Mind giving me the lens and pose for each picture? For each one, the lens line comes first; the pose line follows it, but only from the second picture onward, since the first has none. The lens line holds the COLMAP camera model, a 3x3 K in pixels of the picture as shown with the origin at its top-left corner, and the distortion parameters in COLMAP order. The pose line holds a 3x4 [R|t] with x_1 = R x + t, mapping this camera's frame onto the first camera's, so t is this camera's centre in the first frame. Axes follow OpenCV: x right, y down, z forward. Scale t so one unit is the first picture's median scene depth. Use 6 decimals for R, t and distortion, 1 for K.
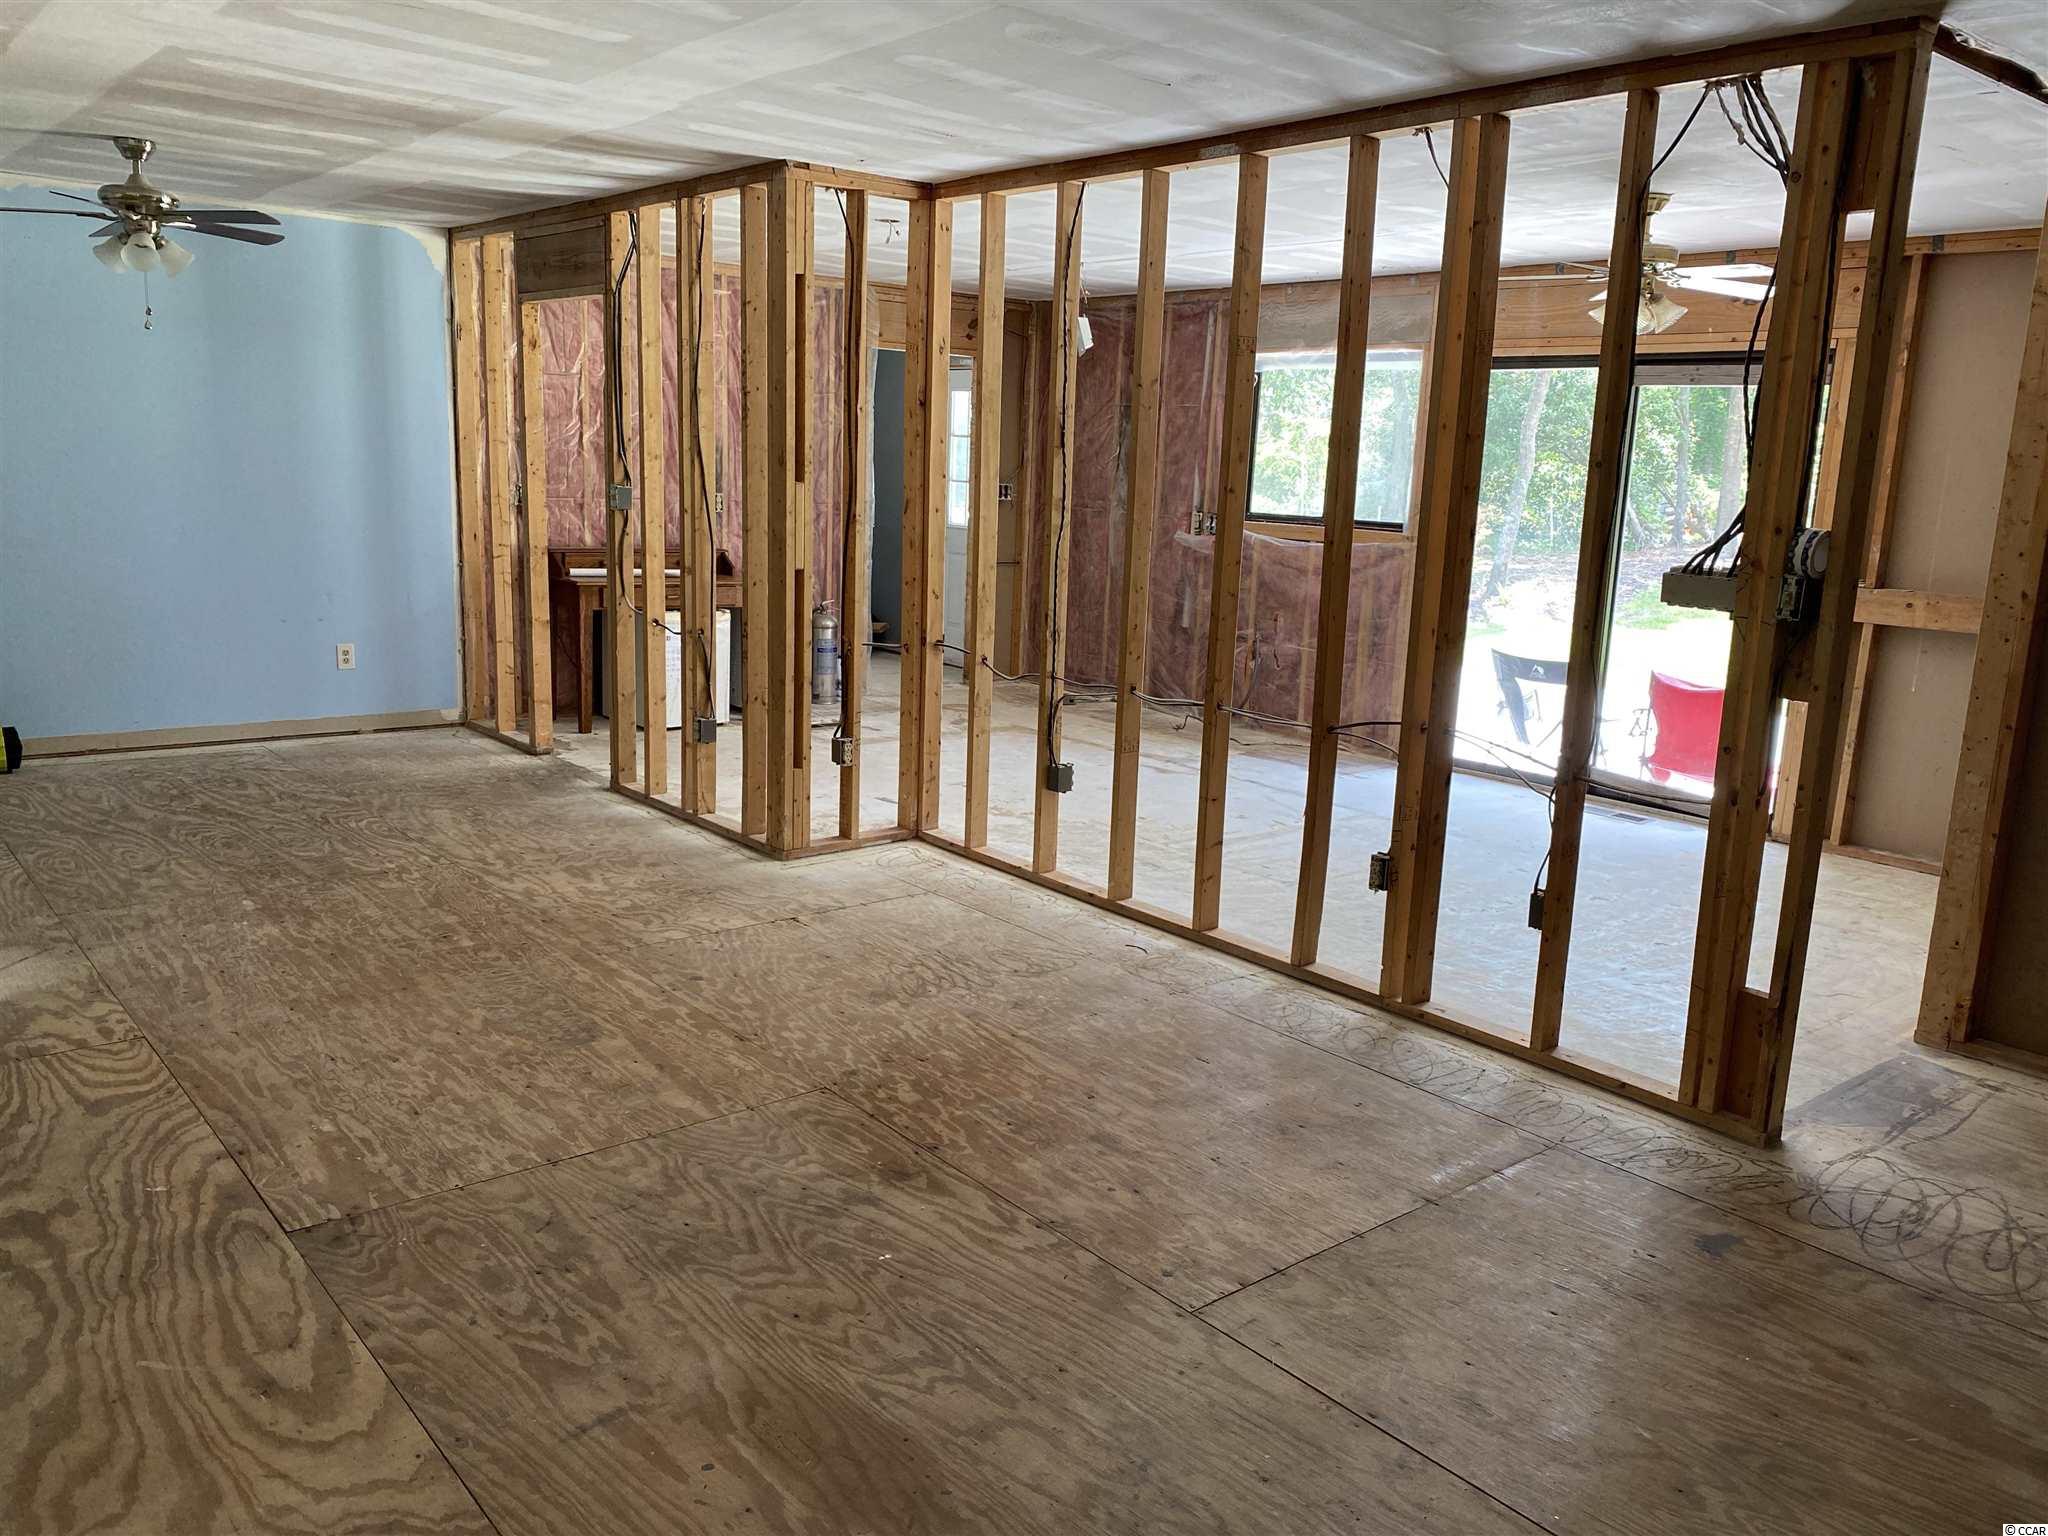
lens RADIAL K [[1558.3, 0, 1037.9], [0, 1558.3, 740.8], [0, 0, 1]] dist [0.079111, -0.091949]
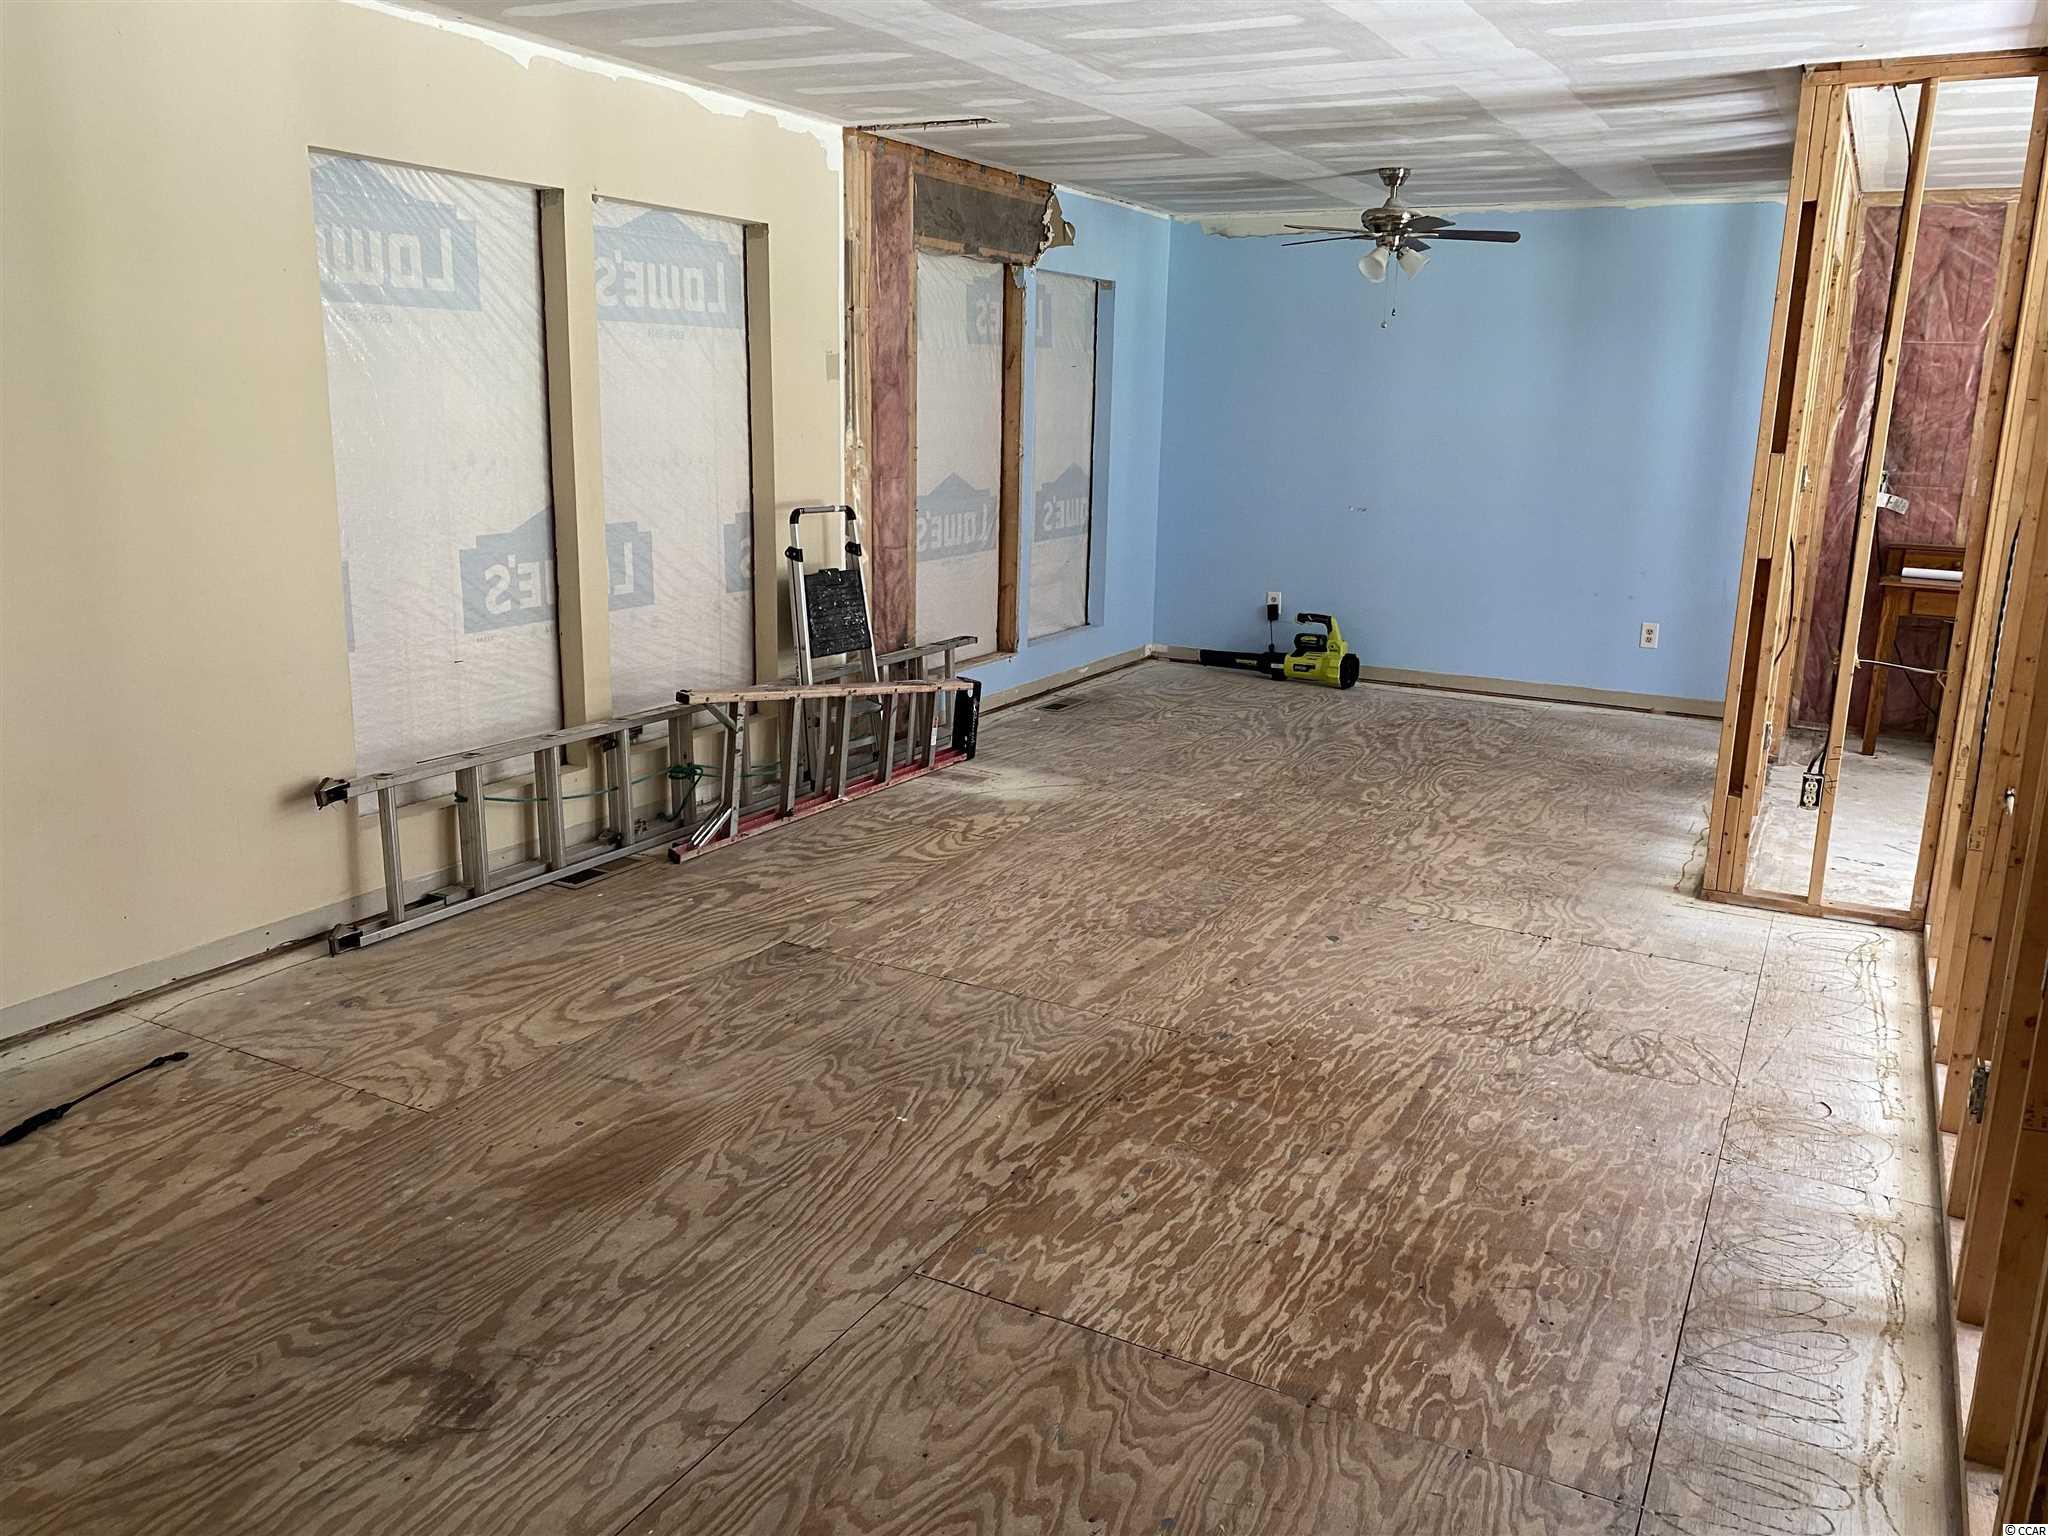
lens RADIAL K [[1558.3, 0, 1038.4], [0, 1558.3, 749.8], [0, 0, 1]] dist [0.079111, -0.091949]
pose [[0.376511, 0.177325, -0.909283, 0.669000], [-0.177818, 0.977093, 0.116918, -0.056593], [0.909186, 0.117666, 0.399418, 0.450743]]
